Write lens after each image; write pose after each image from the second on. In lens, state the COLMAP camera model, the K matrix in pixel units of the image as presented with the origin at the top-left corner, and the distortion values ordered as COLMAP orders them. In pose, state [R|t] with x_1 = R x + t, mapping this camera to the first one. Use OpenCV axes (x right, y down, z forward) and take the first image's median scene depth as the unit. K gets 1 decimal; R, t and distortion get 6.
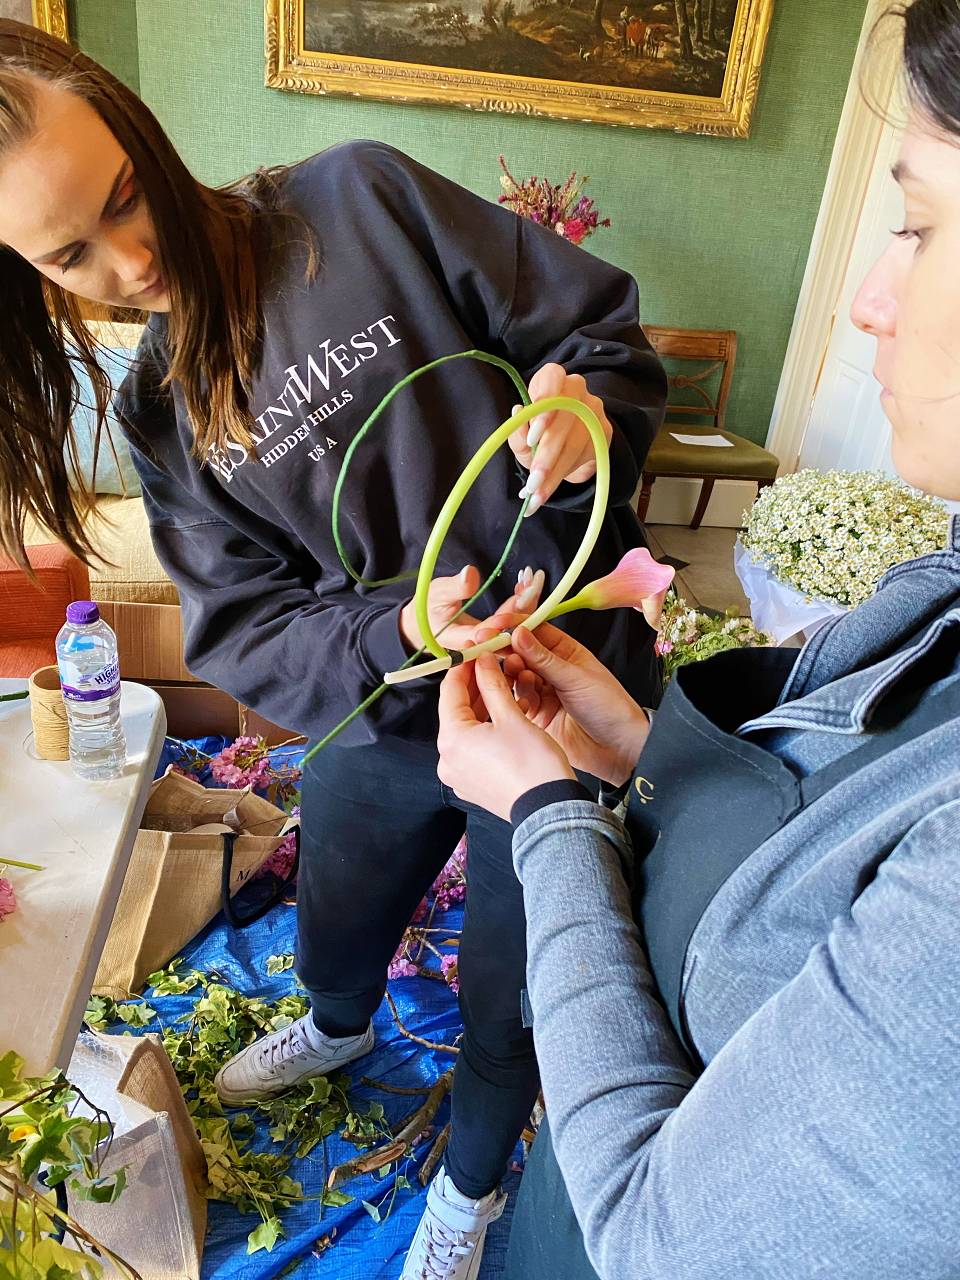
lens RADIAL K [[978.9, 0, 478.8], [0, 978.9, 639.7], [0, 0, 1]] dist [0.011163, 0.008007]
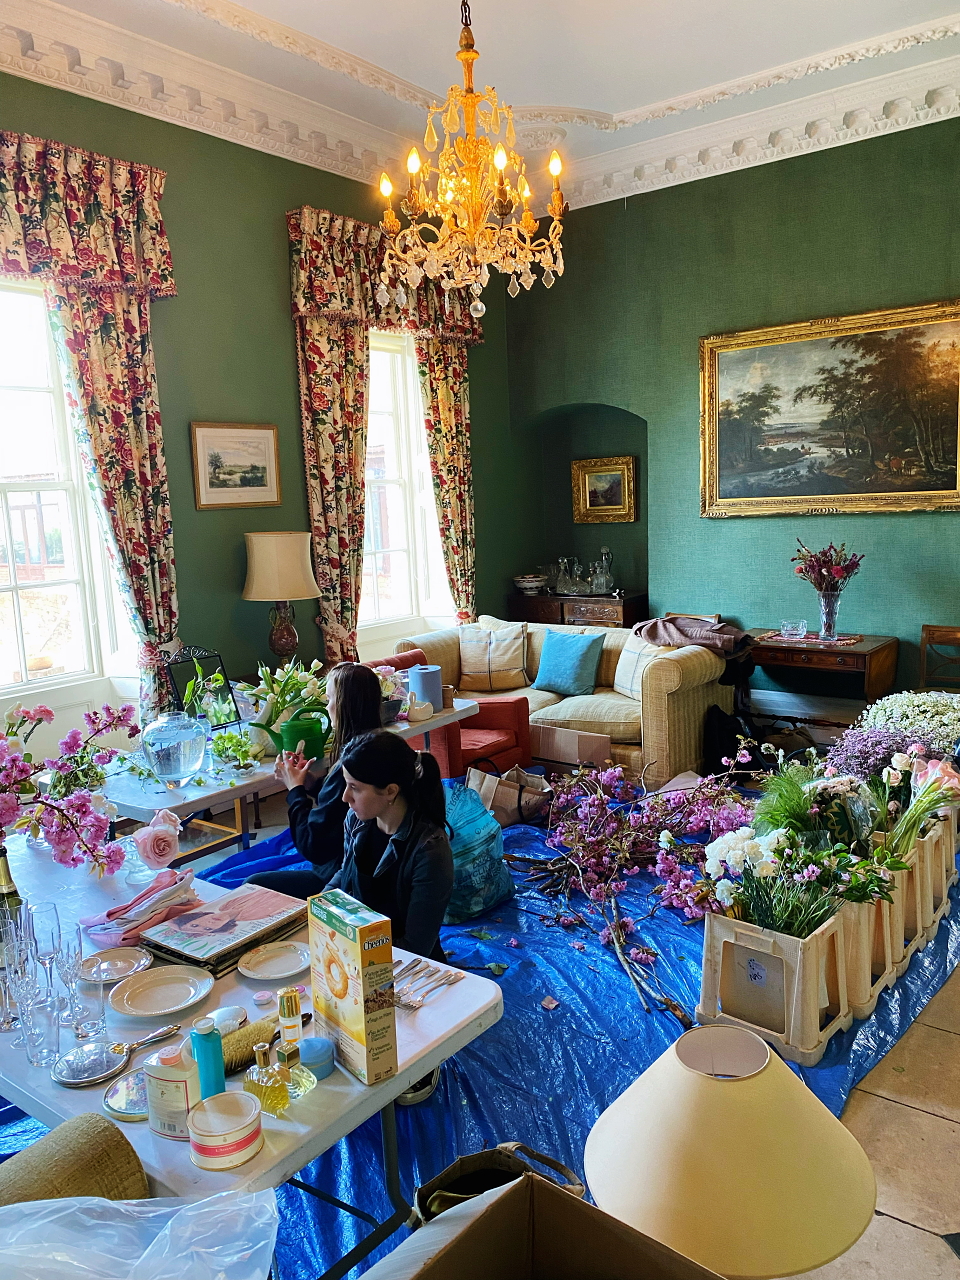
lens RADIAL K [[978.9, 0, 480.3], [0, 978.9, 637.4], [0, 0, 1]] dist [0.011163, 0.008007]
pose [[0.711420, -0.024173, -0.702352, 0.837096], [-0.212495, 0.945228, -0.247771, 0.252287], [0.669872, 0.325515, 0.667317, -0.538360]]
